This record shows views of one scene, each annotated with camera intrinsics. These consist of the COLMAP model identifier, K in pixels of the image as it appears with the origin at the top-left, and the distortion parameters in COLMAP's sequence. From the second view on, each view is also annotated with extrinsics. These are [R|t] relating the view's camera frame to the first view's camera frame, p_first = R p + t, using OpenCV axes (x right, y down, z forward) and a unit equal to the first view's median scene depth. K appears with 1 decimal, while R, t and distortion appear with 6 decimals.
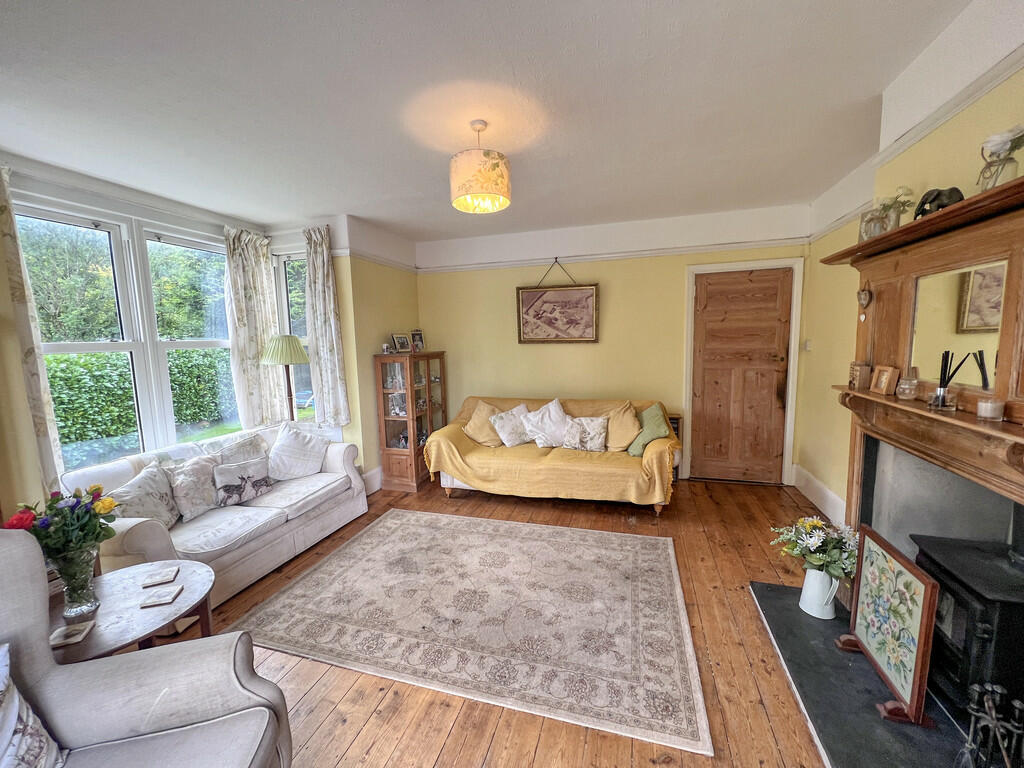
lens RADIAL K [[407.4, 0, 511.7], [0, 407.4, 385.1], [0, 0, 1]] dist [-0.002697, -0.000167]
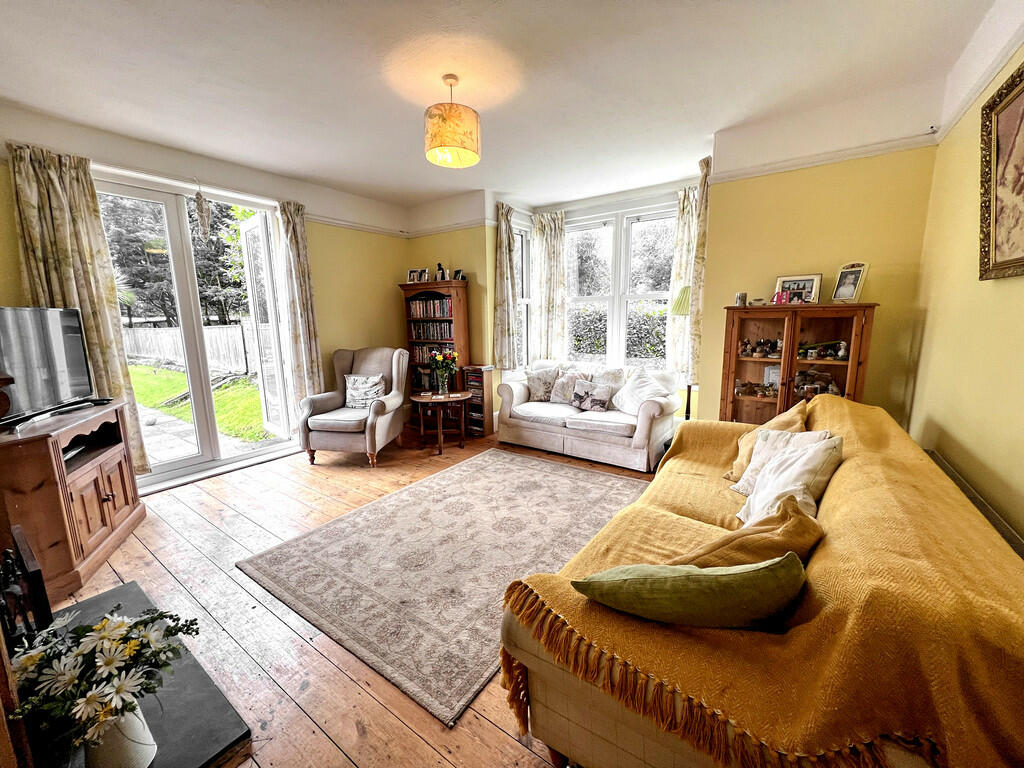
lens RADIAL K [[407.4, 0, 510.0], [0, 407.4, 384.0], [0, 0, 1]] dist [-0.002697, -0.000167]
pose [[-0.315309, 0.186434, -0.930496, 0.788195], [-0.085068, 0.971013, 0.223378, -0.101880], [0.945169, 0.149589, -0.290309, 1.245064]]
